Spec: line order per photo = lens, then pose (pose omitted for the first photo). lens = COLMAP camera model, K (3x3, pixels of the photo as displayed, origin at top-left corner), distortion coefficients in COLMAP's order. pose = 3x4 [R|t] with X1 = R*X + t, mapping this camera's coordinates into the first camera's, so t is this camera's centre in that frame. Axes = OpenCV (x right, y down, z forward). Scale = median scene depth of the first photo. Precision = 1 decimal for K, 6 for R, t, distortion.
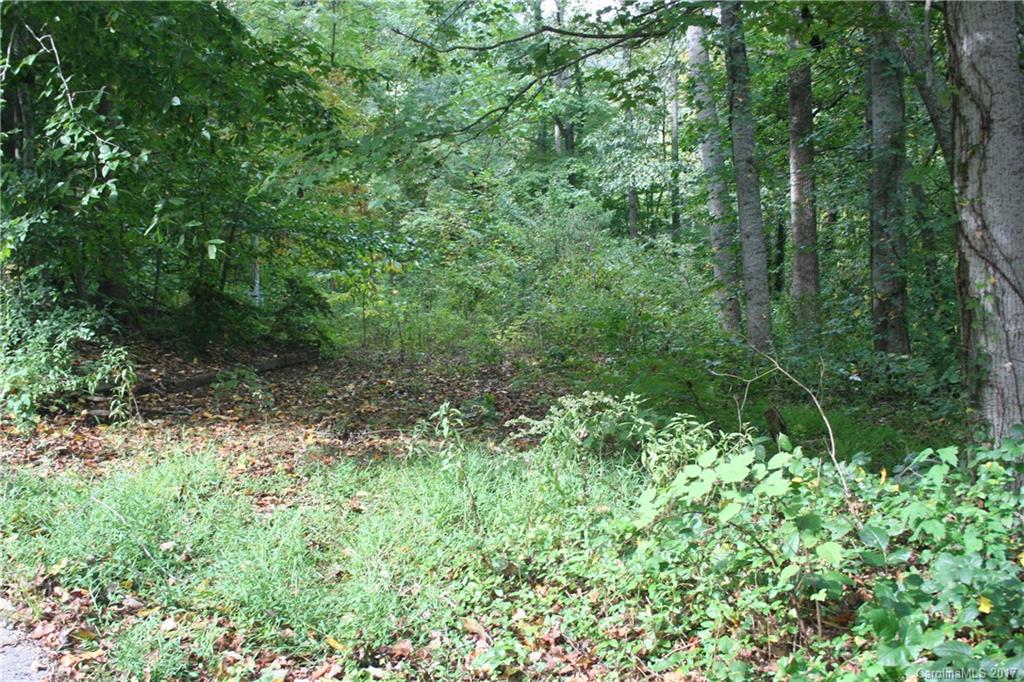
lens RADIAL K [[1121.8, 0, 512.0], [0, 1121.8, 341.0], [0, 0, 1]] dist [-0.004231, -0.010268]
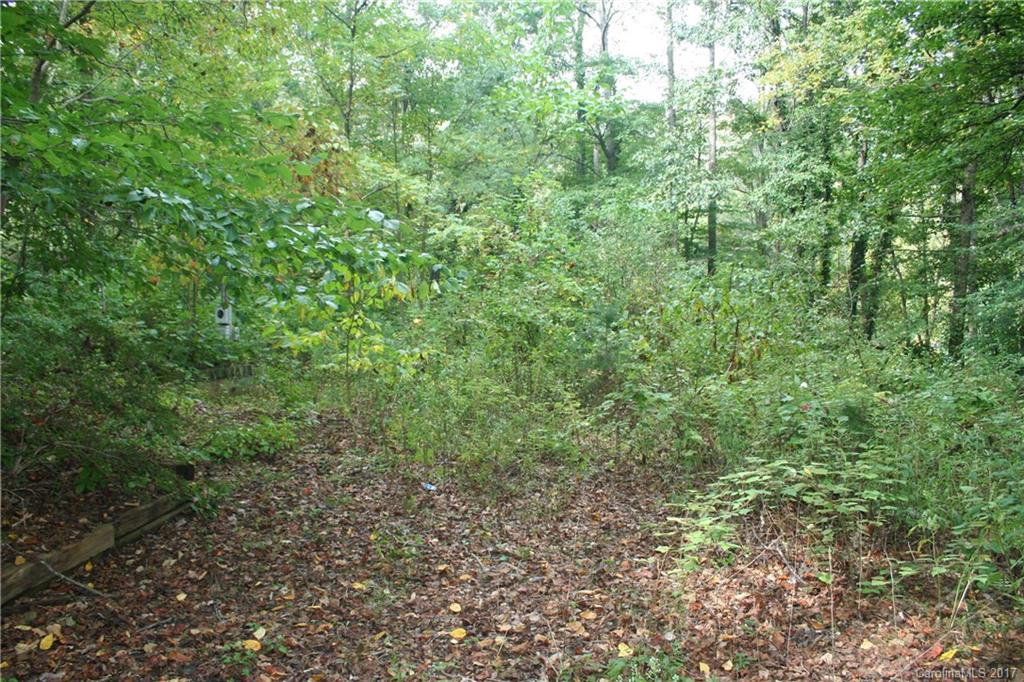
lens RADIAL K [[869.4, 0, 512.0], [0, 869.4, 341.0], [0, 0, 1]] dist [-0.085954, 0.000030]
pose [[0.999345, 0.027854, -0.023114, -0.033780], [-0.027888, 0.999610, -0.001147, -0.040245], [0.023073, 0.001791, 0.999732, 0.537679]]
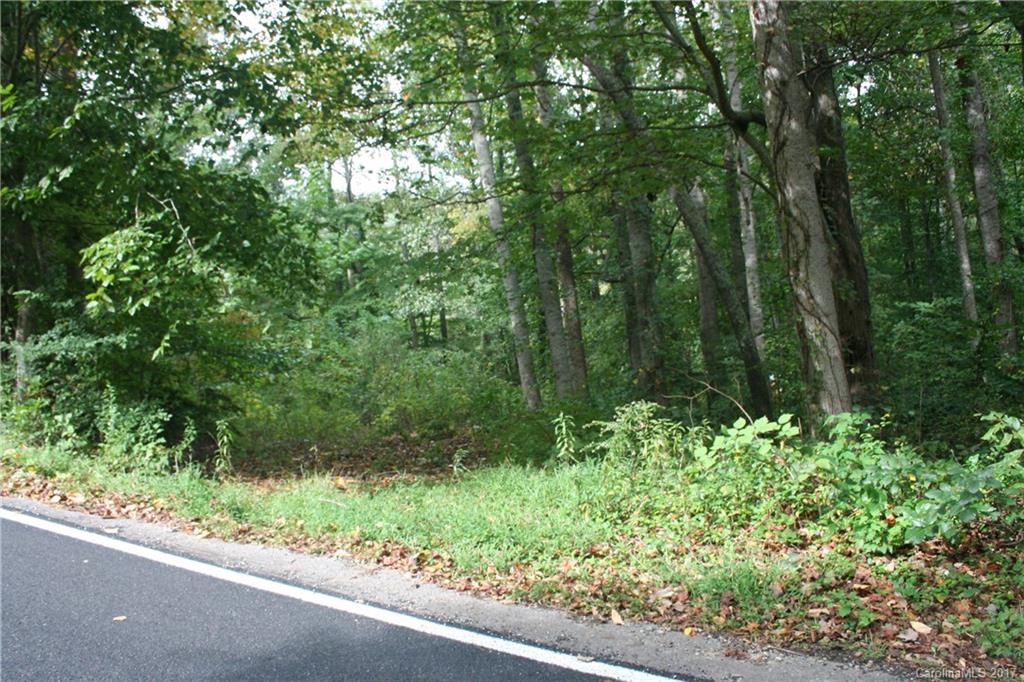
lens RADIAL K [[869.4, 0, 512.0], [0, 869.4, 341.0], [0, 0, 1]] dist [-0.085954, 0.000030]
pose [[0.967998, -0.054722, 0.244921, -0.072245], [0.080810, 0.991923, -0.097763, 0.011744], [-0.237593, 0.114427, 0.964601, -0.031936]]
